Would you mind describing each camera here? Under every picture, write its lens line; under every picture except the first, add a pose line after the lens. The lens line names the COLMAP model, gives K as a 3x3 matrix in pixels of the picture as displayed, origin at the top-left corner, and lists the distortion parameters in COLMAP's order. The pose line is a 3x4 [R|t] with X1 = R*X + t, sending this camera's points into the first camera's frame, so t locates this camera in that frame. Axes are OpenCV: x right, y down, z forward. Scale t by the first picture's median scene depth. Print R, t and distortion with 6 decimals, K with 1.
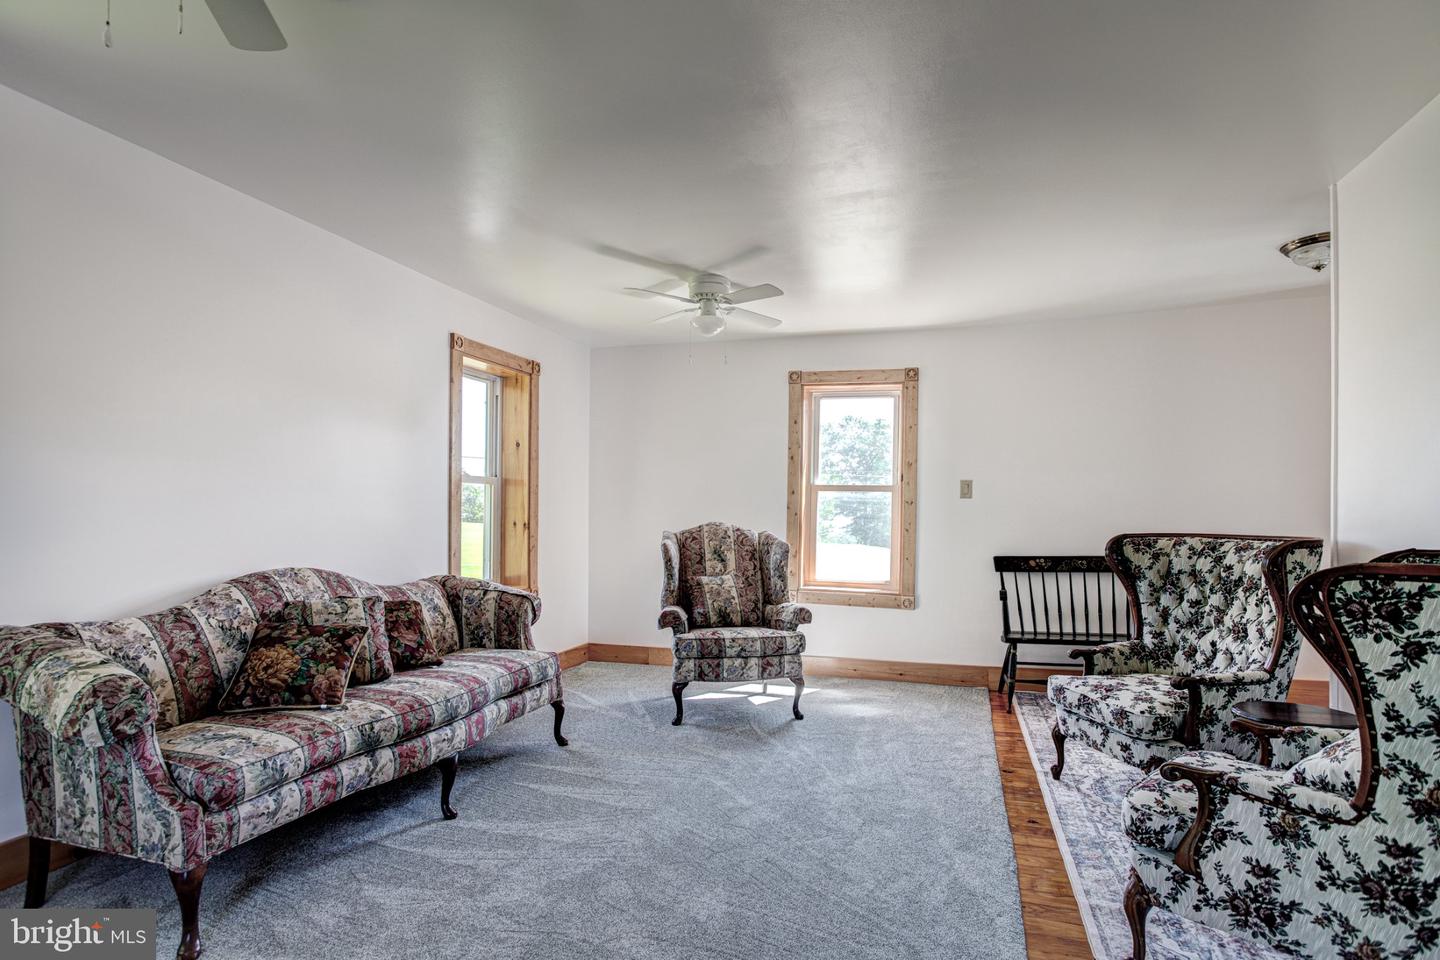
lens RADIAL K [[743.8, 0, 786.6], [0, 743.8, 504.3], [0, 0, 1]] dist [-0.042711, 0.016483]
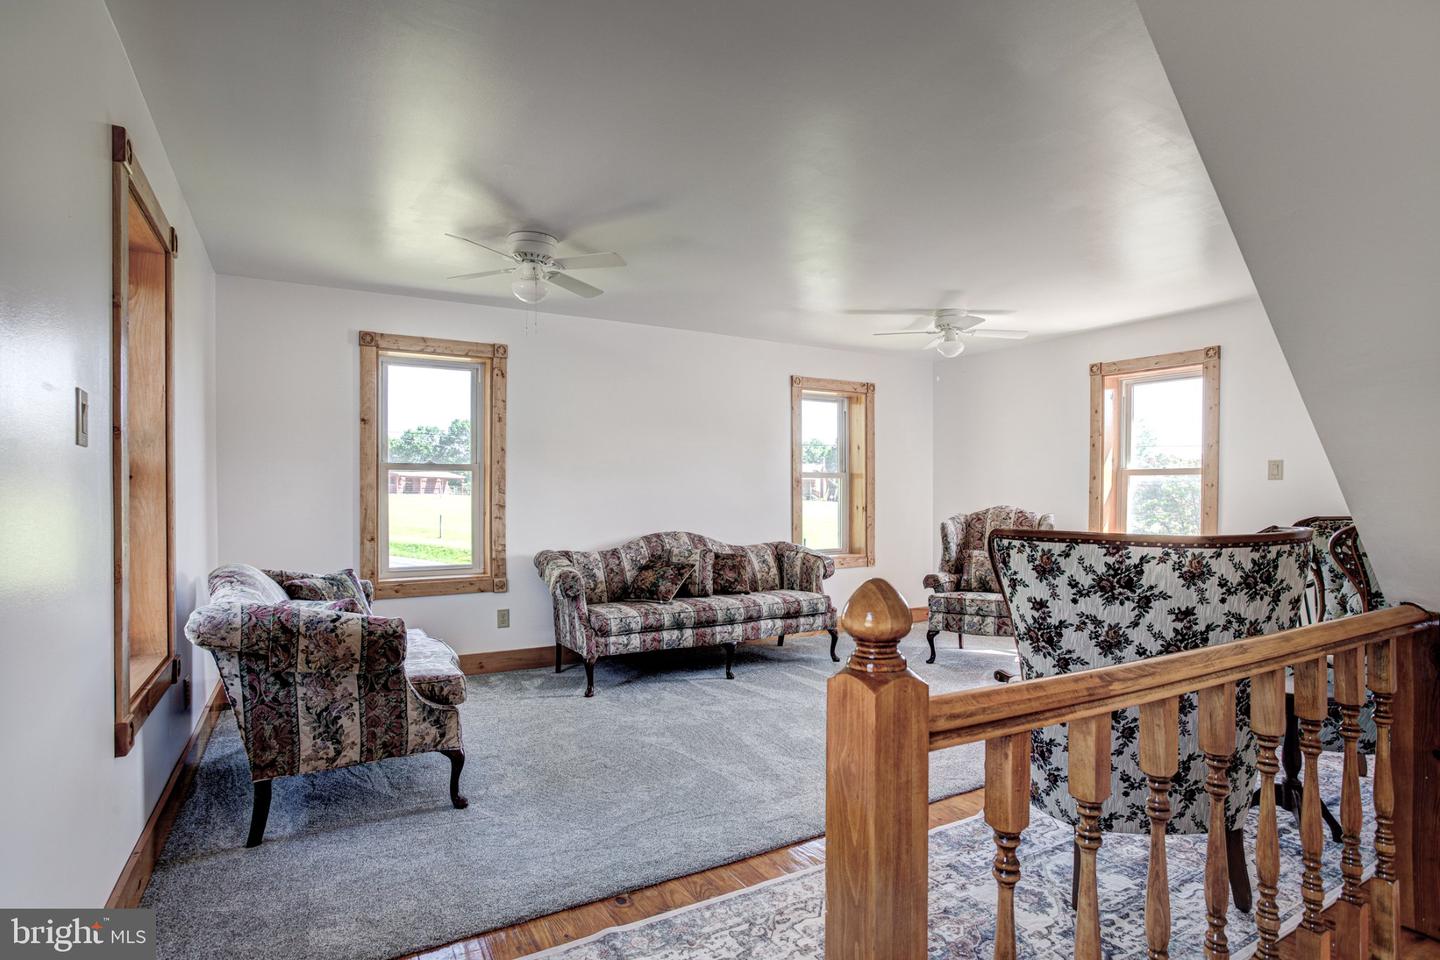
lens RADIAL K [[743.8, 0, 733.5], [0, 743.8, 485.5], [0, 0, 1]] dist [-0.042711, 0.016483]
pose [[0.746640, -0.018911, -0.664959, 0.563421], [0.016110, 0.999817, -0.010345, -0.003315], [0.665033, -0.002988, 0.746808, -0.226737]]
